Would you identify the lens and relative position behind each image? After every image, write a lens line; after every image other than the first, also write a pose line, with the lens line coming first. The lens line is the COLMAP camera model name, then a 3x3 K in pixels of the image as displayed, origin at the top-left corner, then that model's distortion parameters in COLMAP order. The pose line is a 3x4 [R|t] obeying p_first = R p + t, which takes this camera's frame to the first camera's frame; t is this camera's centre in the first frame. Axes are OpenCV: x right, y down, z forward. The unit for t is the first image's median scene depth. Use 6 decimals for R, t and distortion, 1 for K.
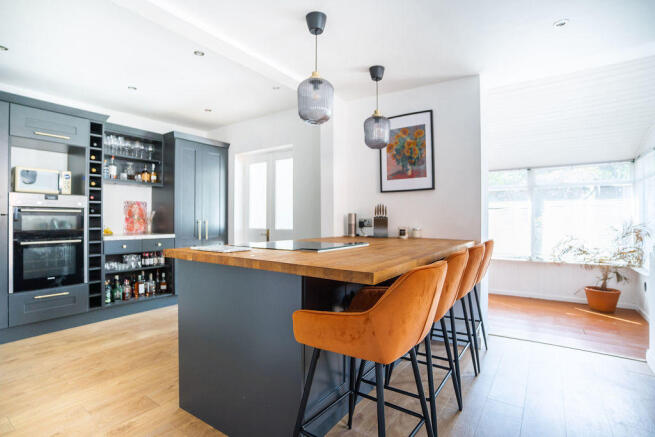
lens RADIAL K [[317.3, 0, 326.3], [0, 317.3, 217.9], [0, 0, 1]] dist [-0.001305, 0.000613]
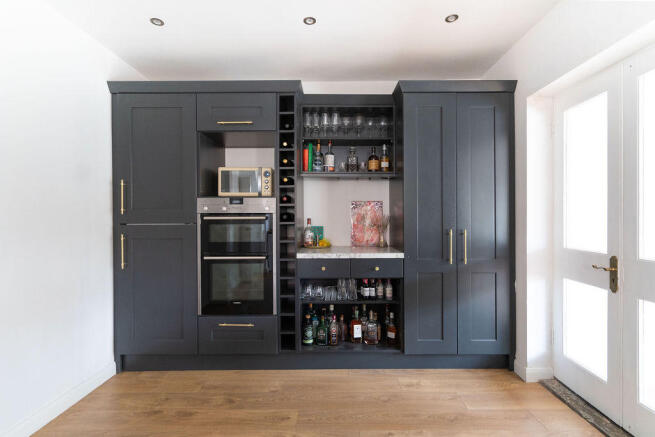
lens RADIAL K [[317.3, 0, 323.4], [0, 317.3, 215.3], [0, 0, 1]] dist [-0.001305, 0.000613]
pose [[0.557412, -0.003508, -0.830229, -0.070598], [0.005632, 0.999984, -0.000443, -0.022939], [0.830217, -0.004429, 0.557423, 0.605075]]
